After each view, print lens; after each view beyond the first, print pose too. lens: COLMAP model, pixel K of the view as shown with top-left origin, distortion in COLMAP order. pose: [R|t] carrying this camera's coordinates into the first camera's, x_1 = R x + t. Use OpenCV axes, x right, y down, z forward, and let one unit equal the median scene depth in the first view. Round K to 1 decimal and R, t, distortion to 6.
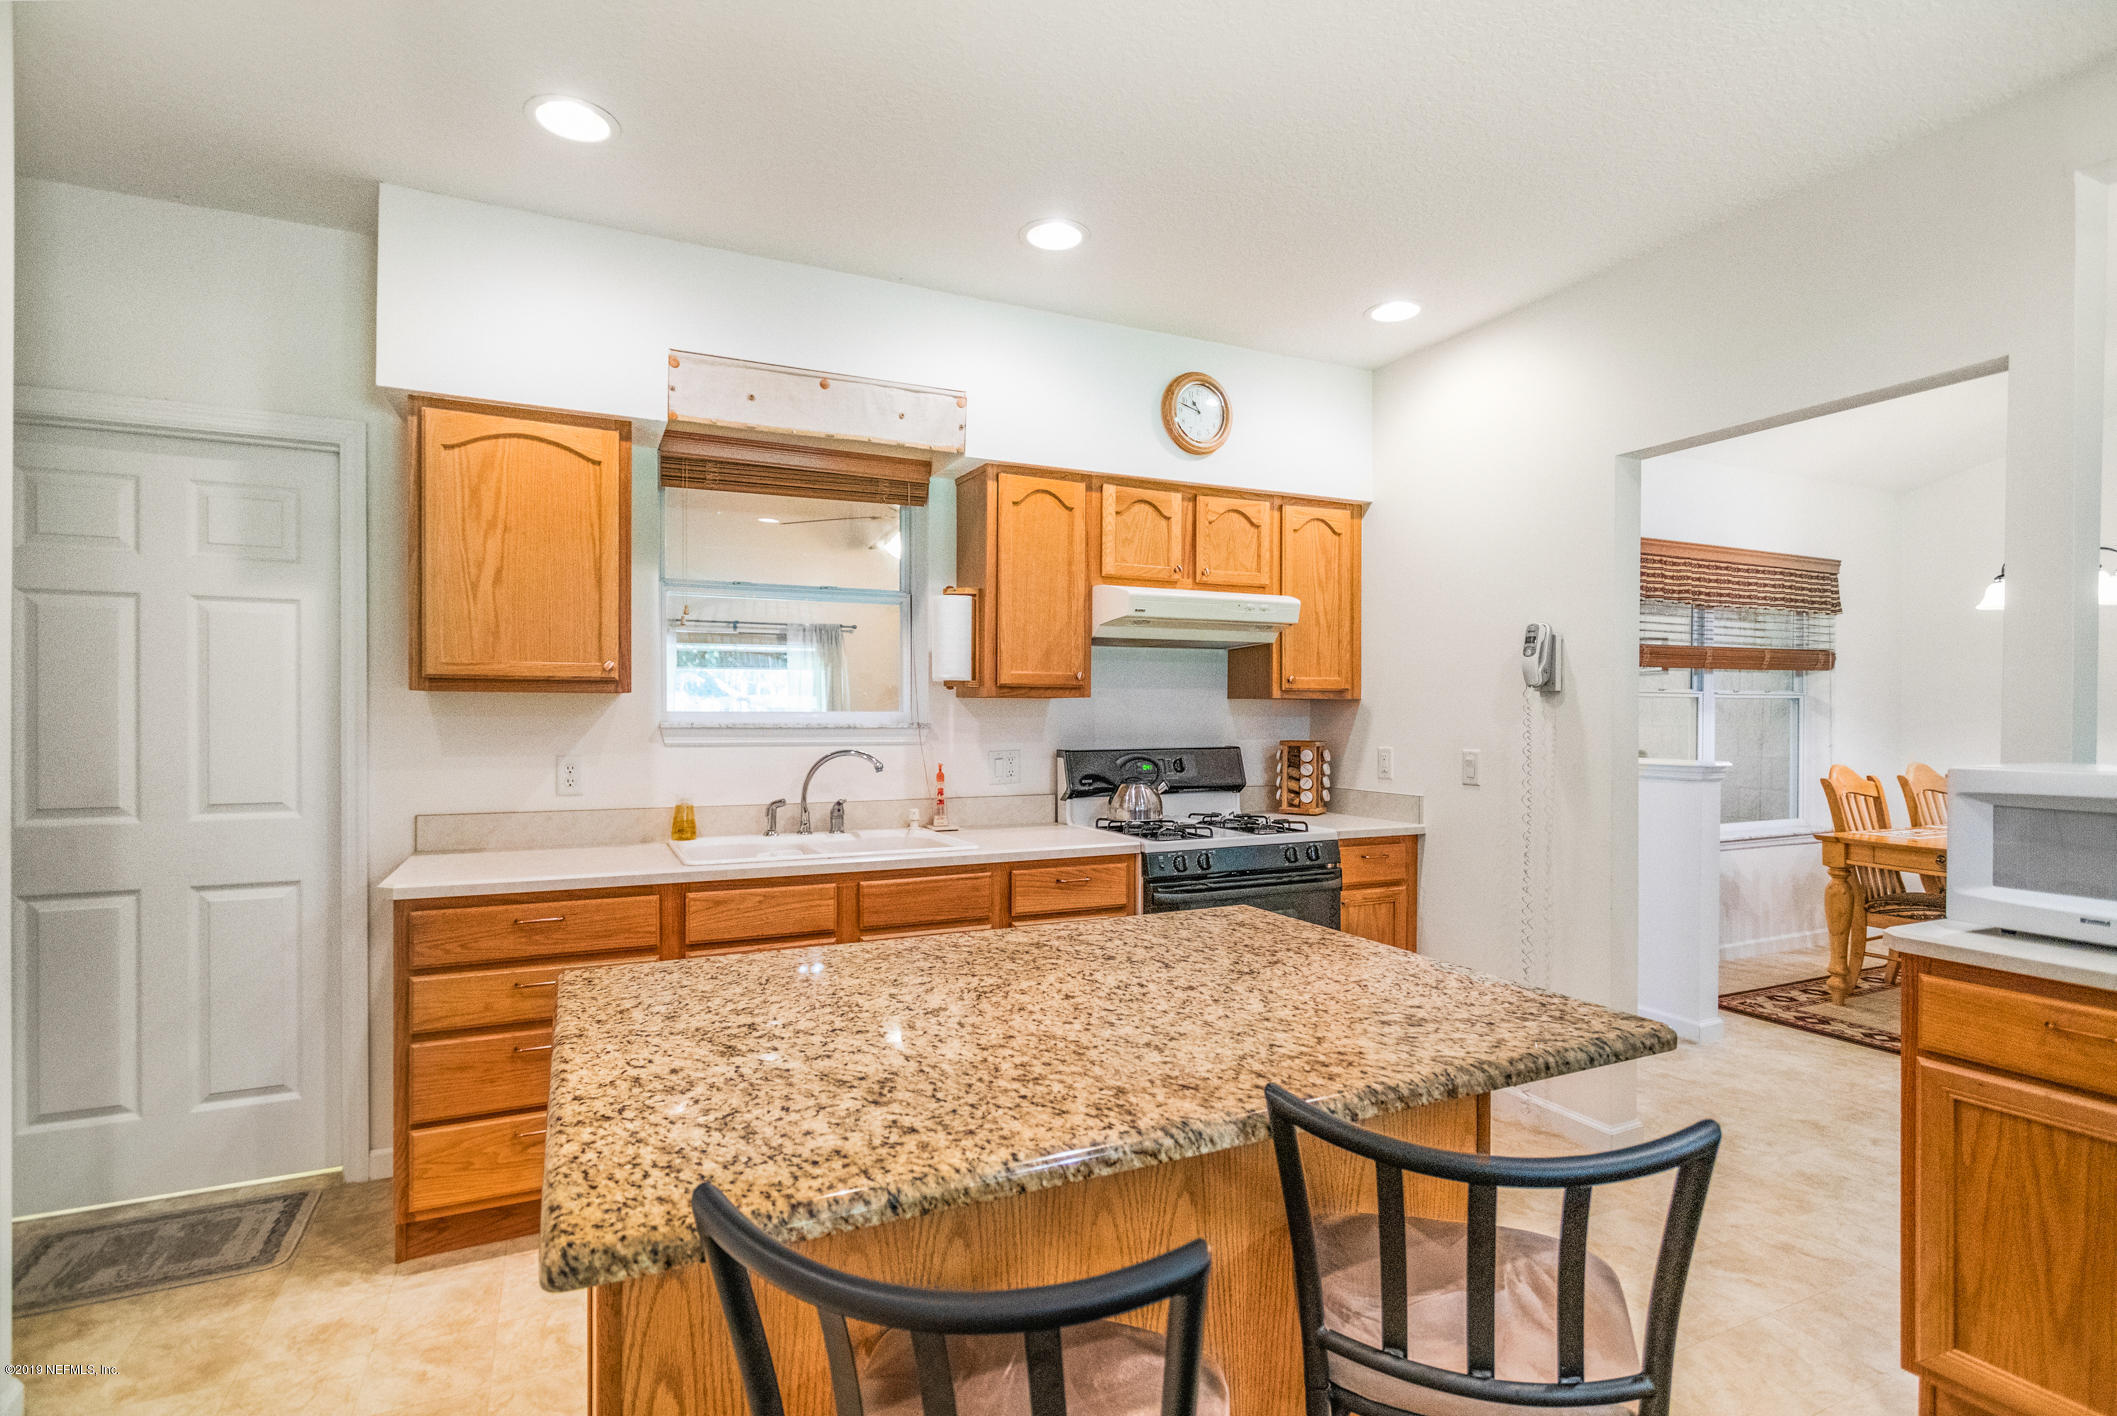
lens RADIAL K [[1024.5, 0, 1047.9], [0, 1024.5, 719.7], [0, 0, 1]] dist [0.000278, 0.000340]
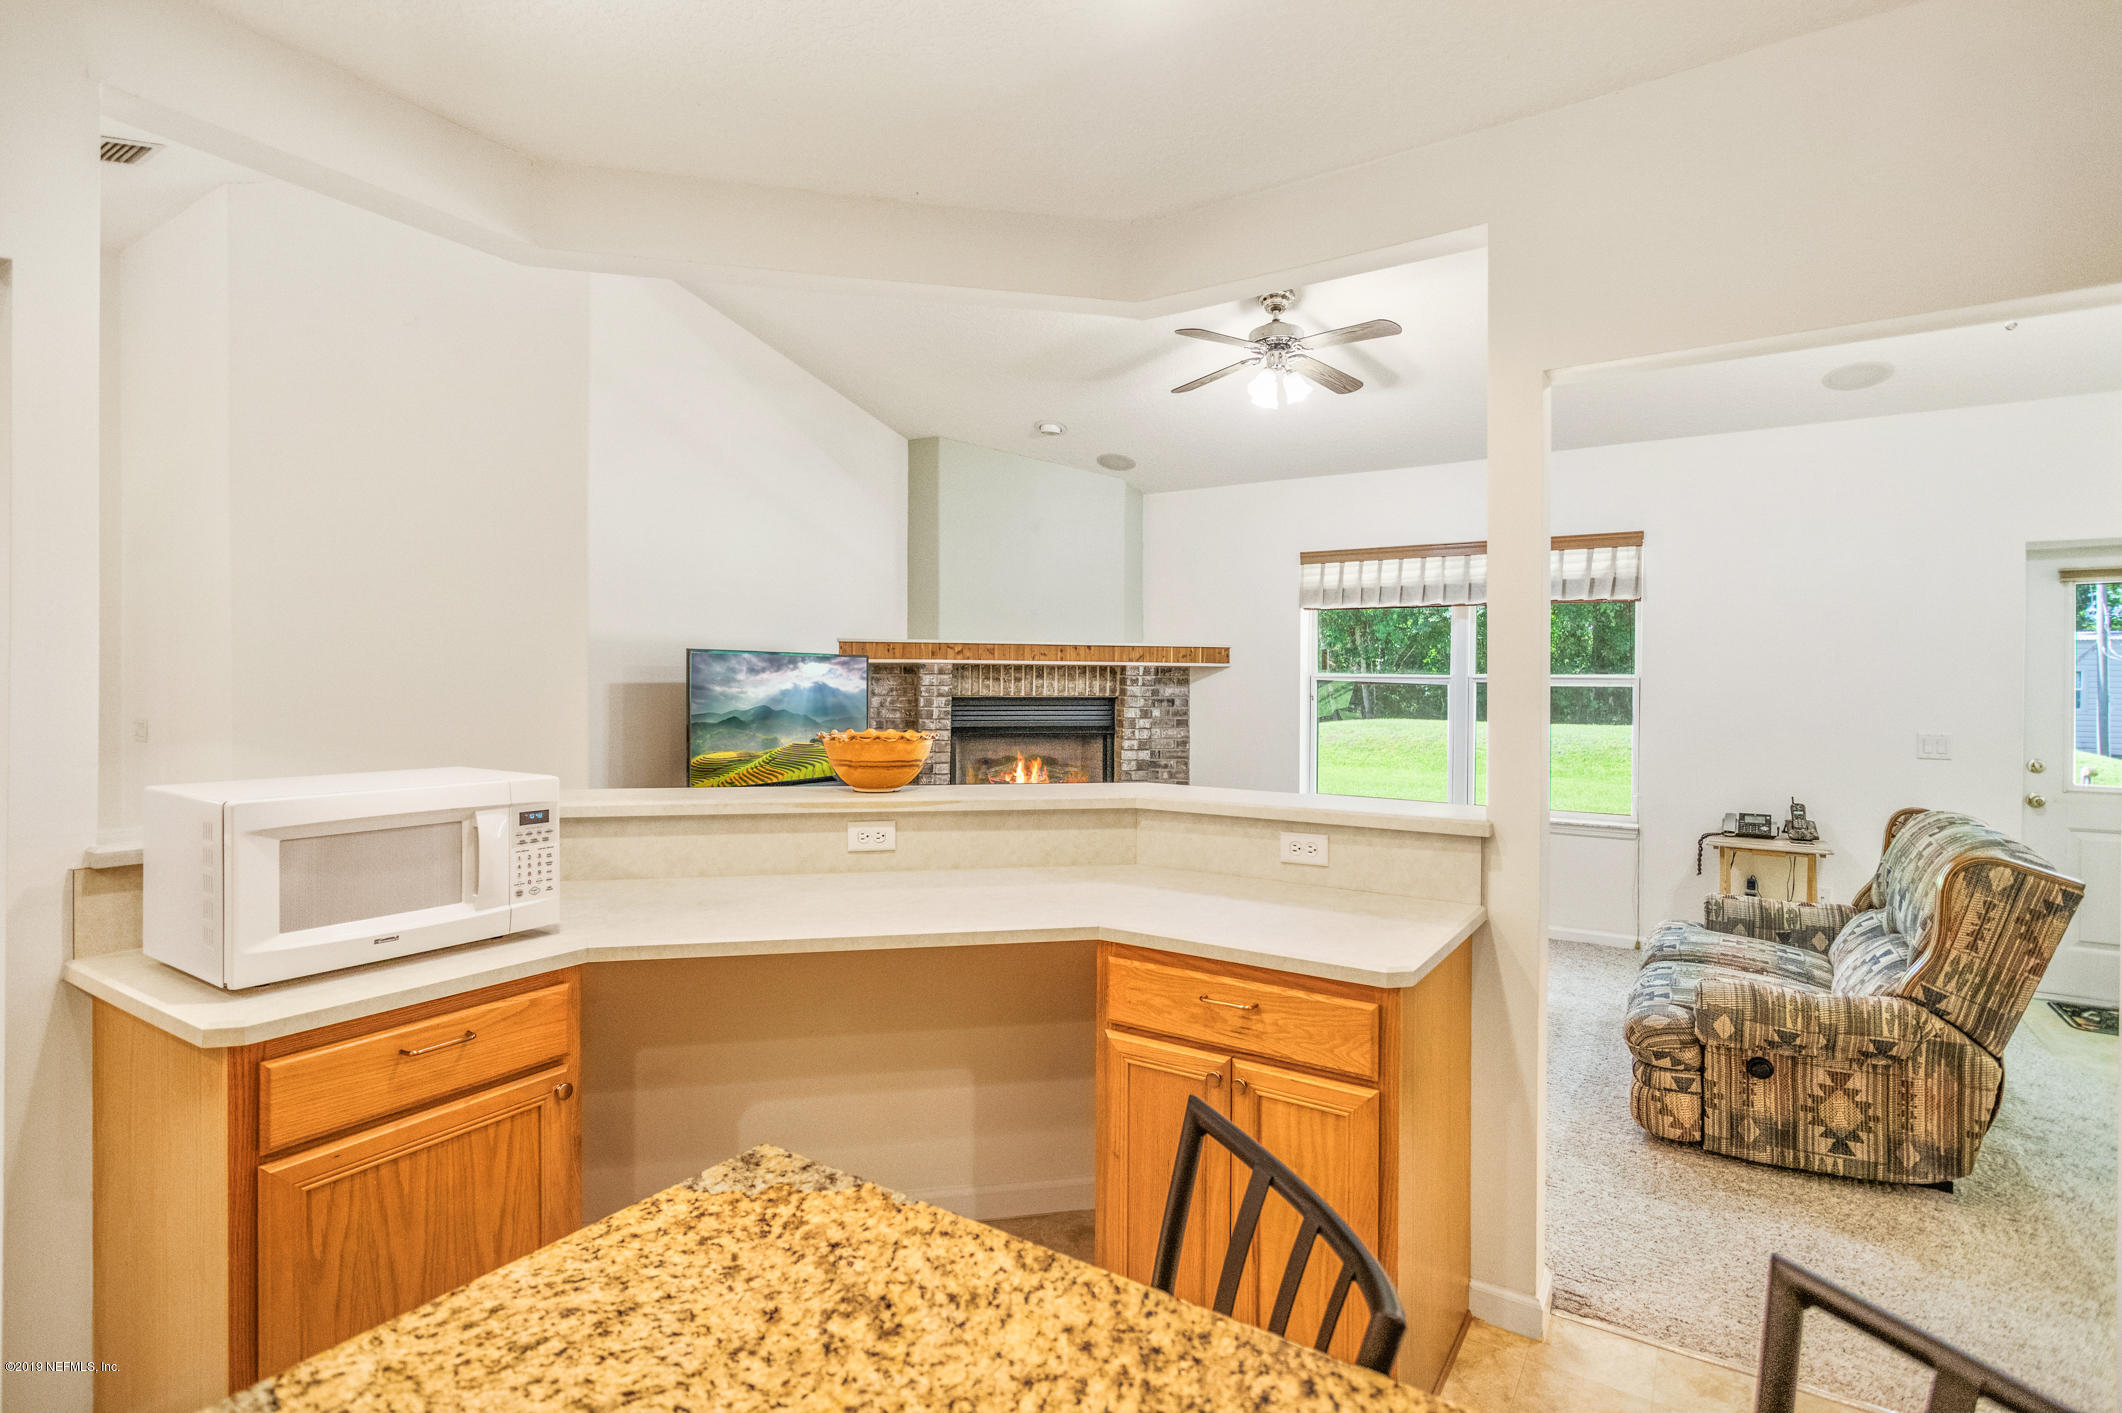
lens RADIAL K [[1022.1, 0, 1061.9], [0, 1022.1, 692.0], [0, 0, 1]] dist [0.001980, 0.000576]
pose [[-0.525585, -0.016295, 0.850585, -0.082020], [-0.002964, 0.999846, 0.017323, -0.030748], [-0.850736, 0.006584, -0.525552, 0.467920]]
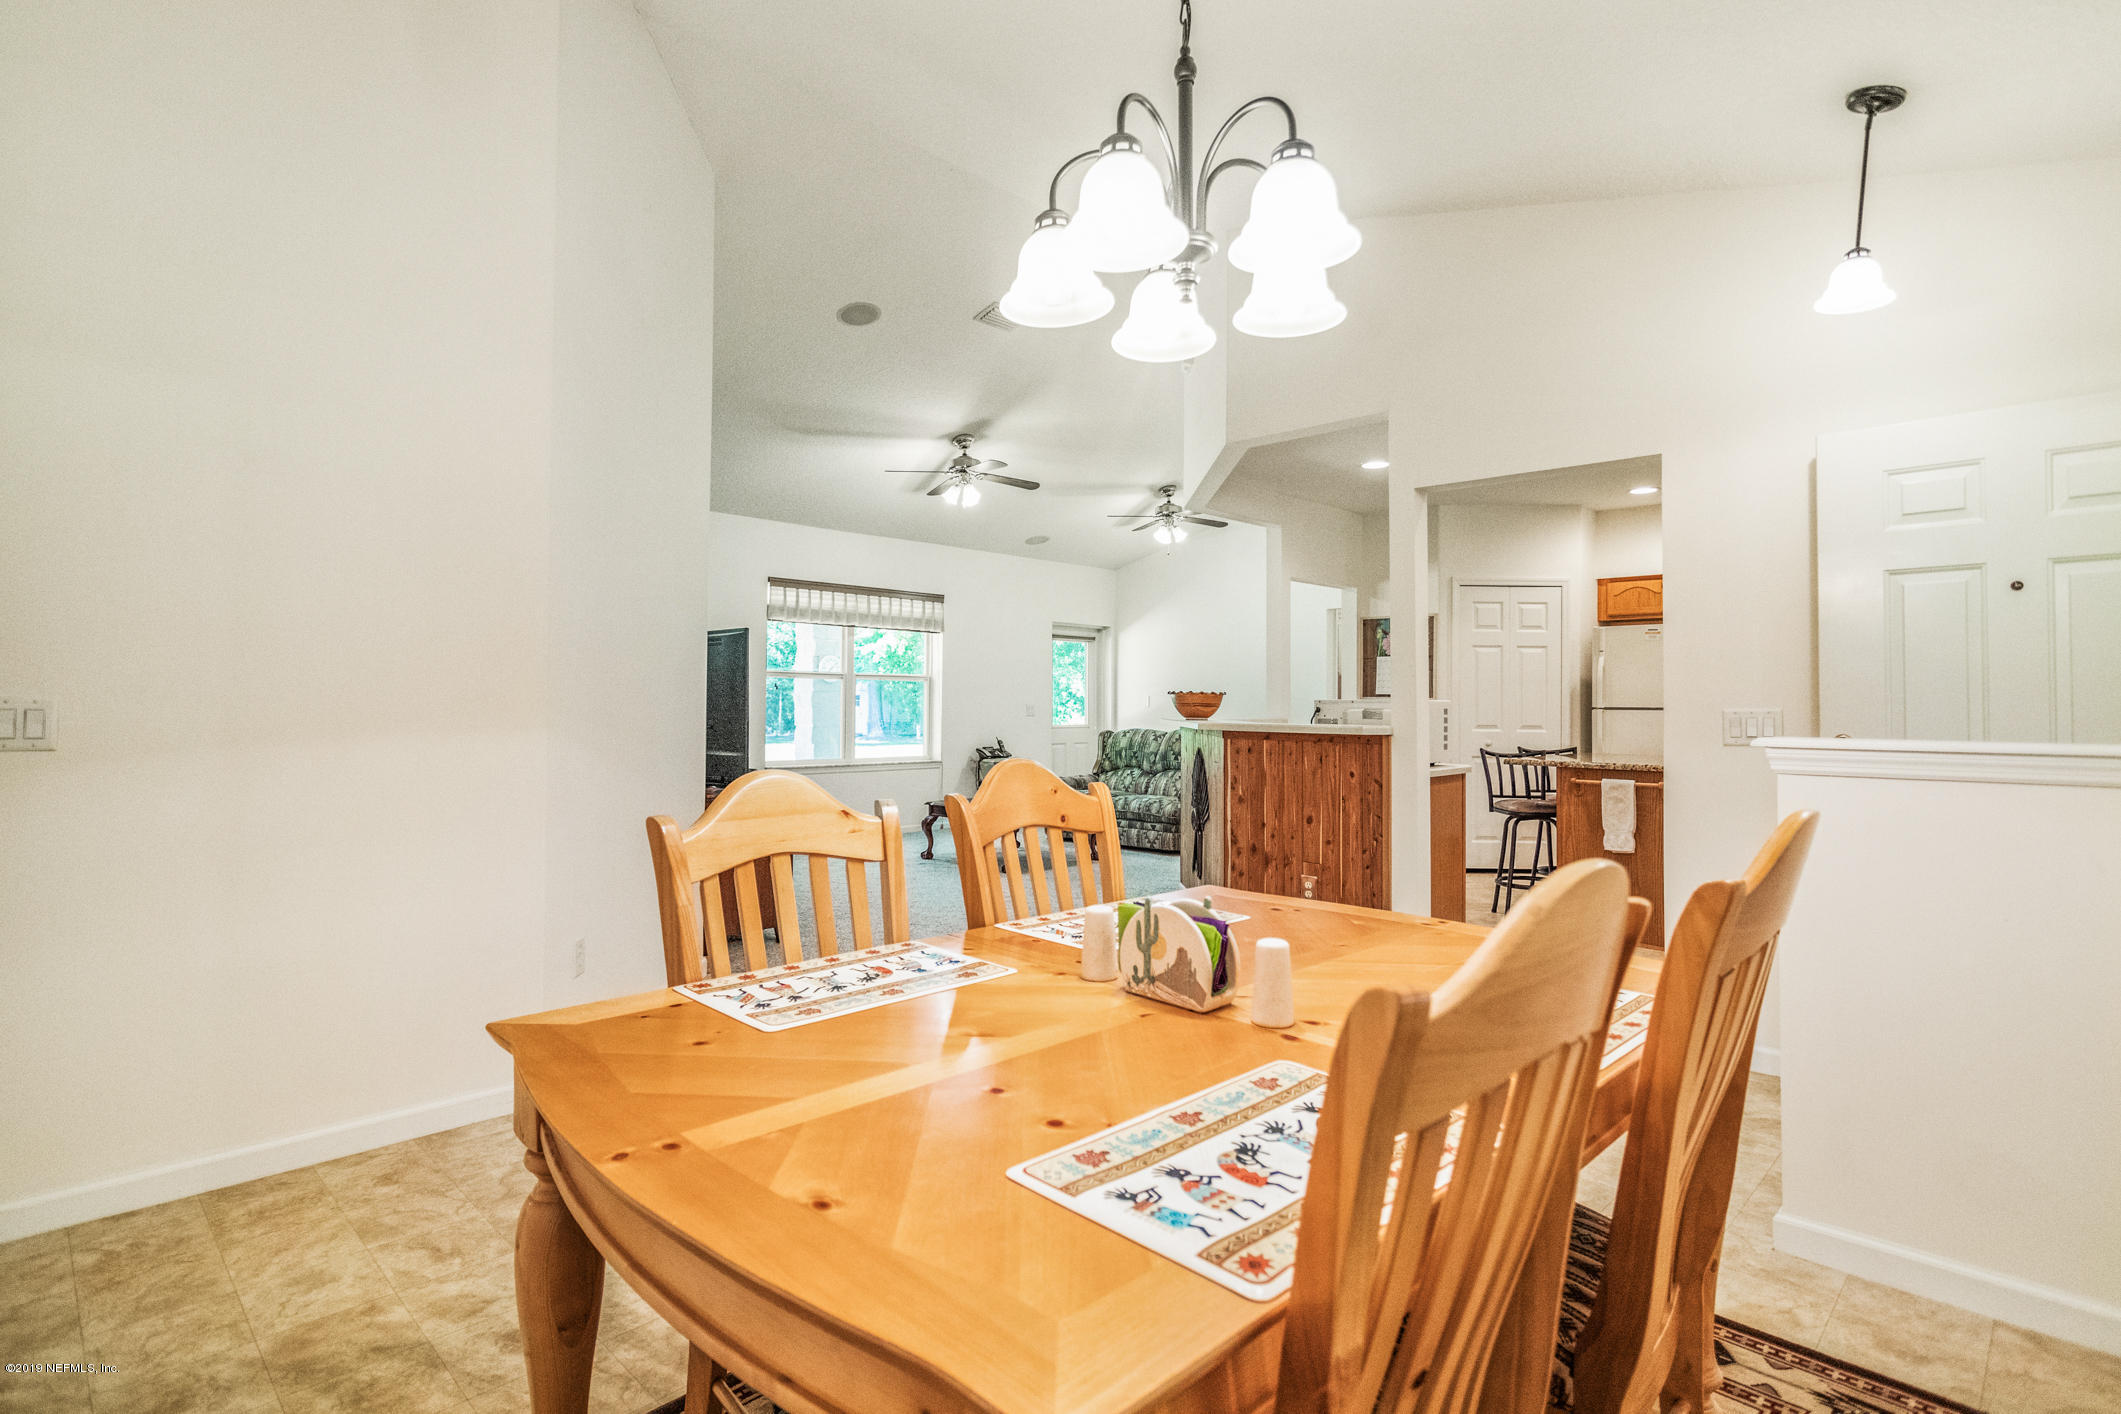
lens RADIAL K [[1054.8, 0, 1060.5], [0, 1054.8, 707.0], [0, 0, 1]] dist [0.000675, 0.000207]
pose [[-0.934129, -0.009155, -0.356819, 1.450099], [-0.011871, 0.999915, 0.005420, 0.031661], [0.356739, 0.009299, -0.934158, 1.652761]]
